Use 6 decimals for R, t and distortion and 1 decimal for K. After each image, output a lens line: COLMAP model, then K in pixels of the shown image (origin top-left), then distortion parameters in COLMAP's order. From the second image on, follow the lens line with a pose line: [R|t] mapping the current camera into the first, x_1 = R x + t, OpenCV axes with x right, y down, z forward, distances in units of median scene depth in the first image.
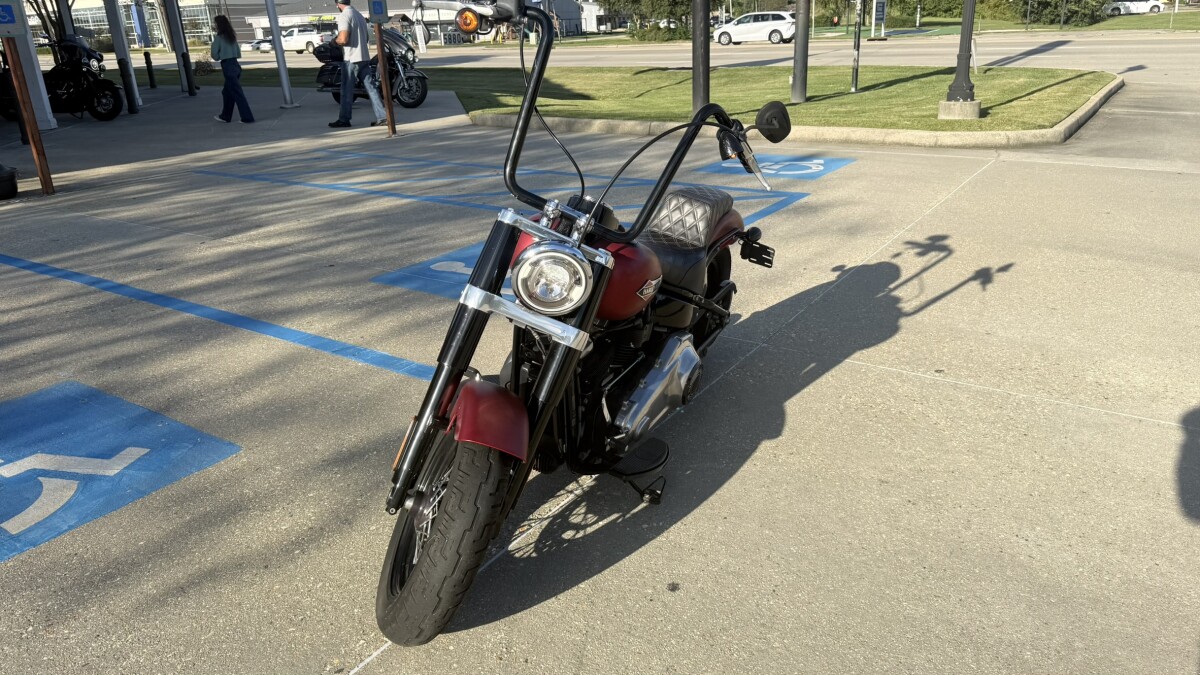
lens RADIAL K [[842.8, 0, 606.5], [0, 842.8, 336.6], [0, 0, 1]] dist [0.072551, -0.098595]
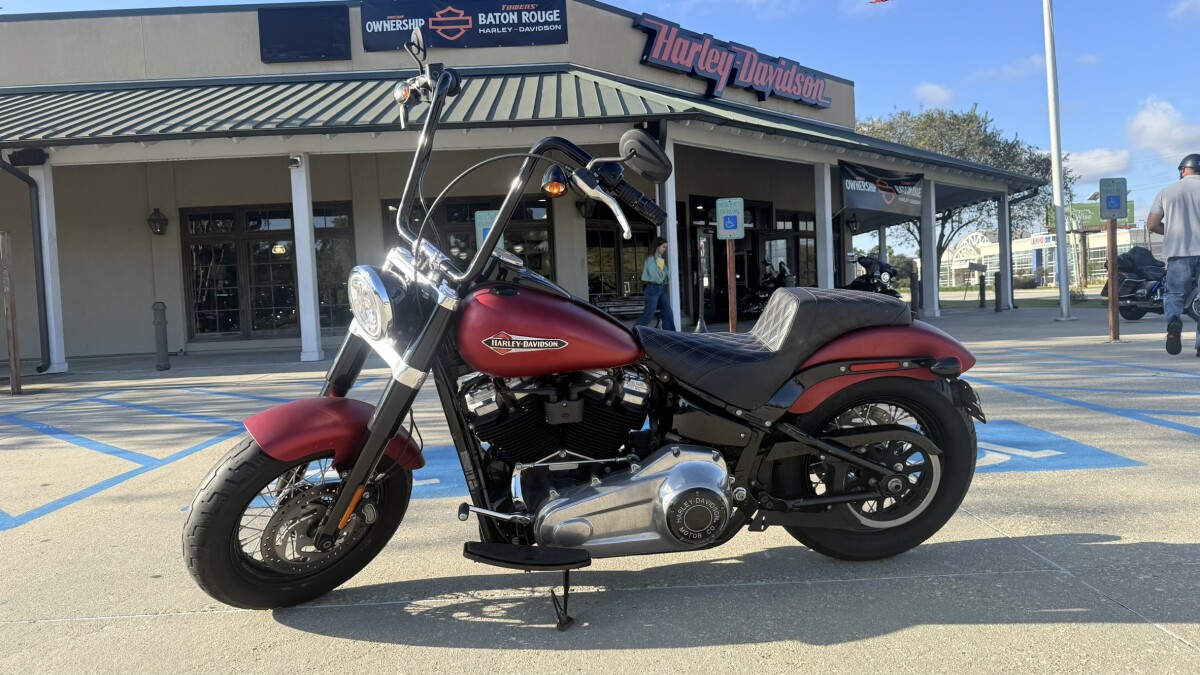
lens RADIAL K [[842.8, 0, 590.8], [0, 842.8, 336.8], [0, 0, 1]] dist [0.072551, -0.098595]
pose [[0.546460, 0.044594, -0.836297, 0.463911], [-0.266434, 0.955957, -0.123121, 0.013404], [0.793974, 0.290099, 0.534273, 0.315425]]
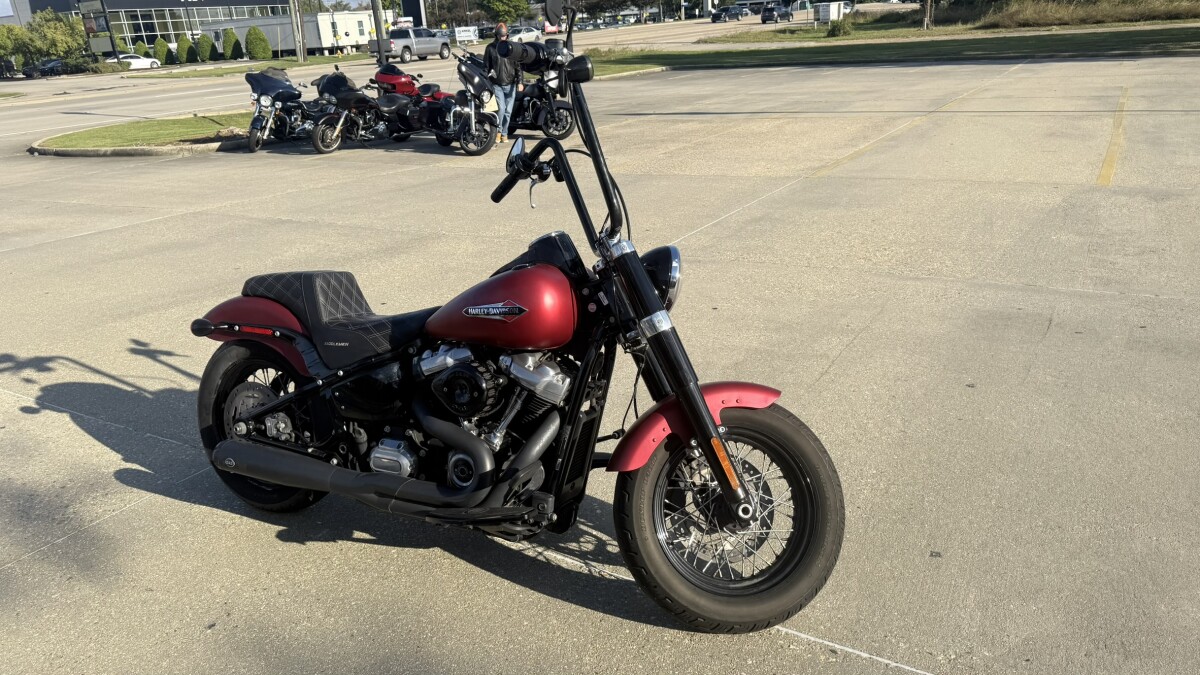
lens RADIAL K [[842.8, 0, 607.2], [0, 842.8, 330.4], [0, 0, 1]] dist [0.072551, -0.098595]
pose [[-0.035958, -0.299736, 0.953344, -0.567824], [0.408356, 0.866278, 0.287764, -0.180254], [-0.912114, 0.399651, 0.091249, 0.473788]]
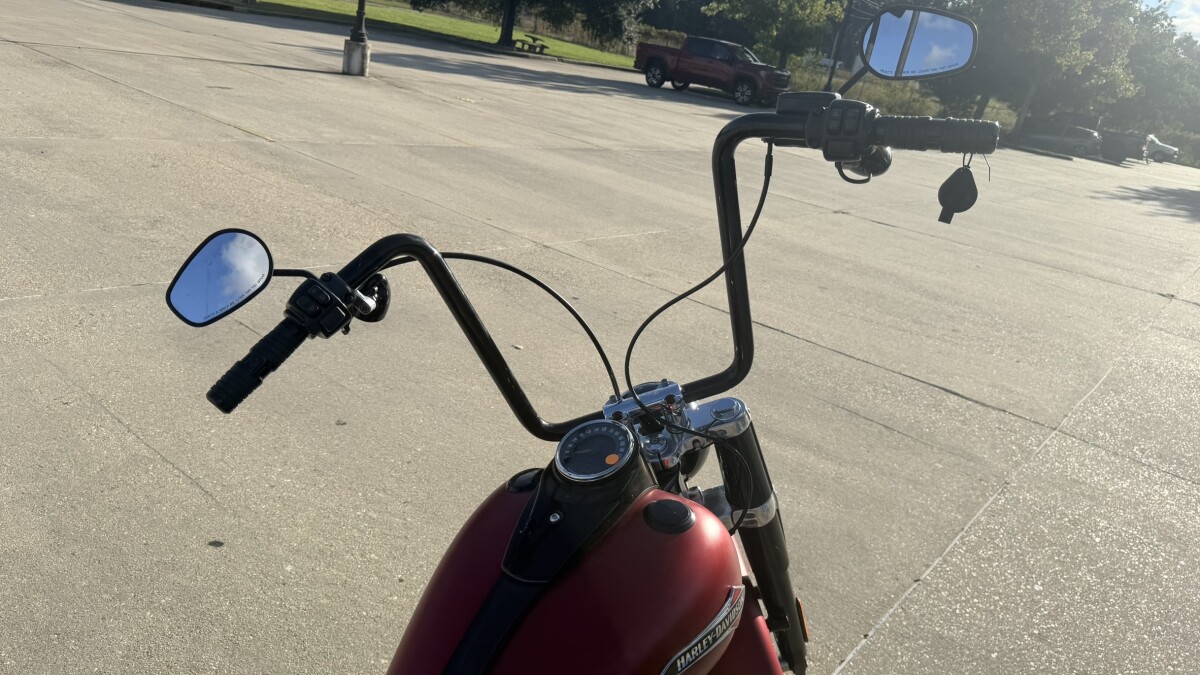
lens RADIAL K [[842.8, 0, 584.2], [0, 842.8, 335.4], [0, 0, 1]] dist [0.072551, -0.098595]
pose [[-0.981656, -0.179448, 0.064419, -0.016826], [-0.096012, 0.757169, 0.646124, -0.297560], [-0.164722, 0.628087, -0.760509, 0.729740]]
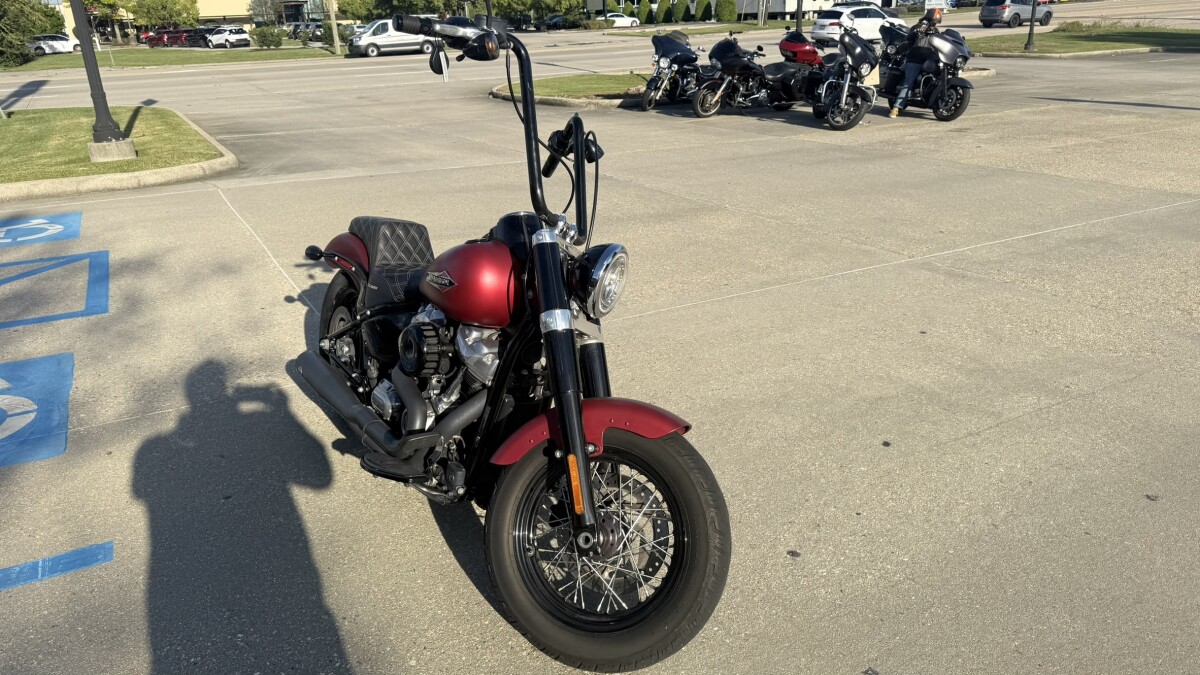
lens RADIAL K [[842.8, 0, 616.1], [0, 842.8, 344.3], [0, 0, 1]] dist [0.072551, -0.098595]
pose [[0.446875, -0.302242, 0.841993, -0.474675], [0.329041, 0.930753, 0.159470, -0.076536], [-0.831886, 0.205787, 0.515380, 0.212164]]
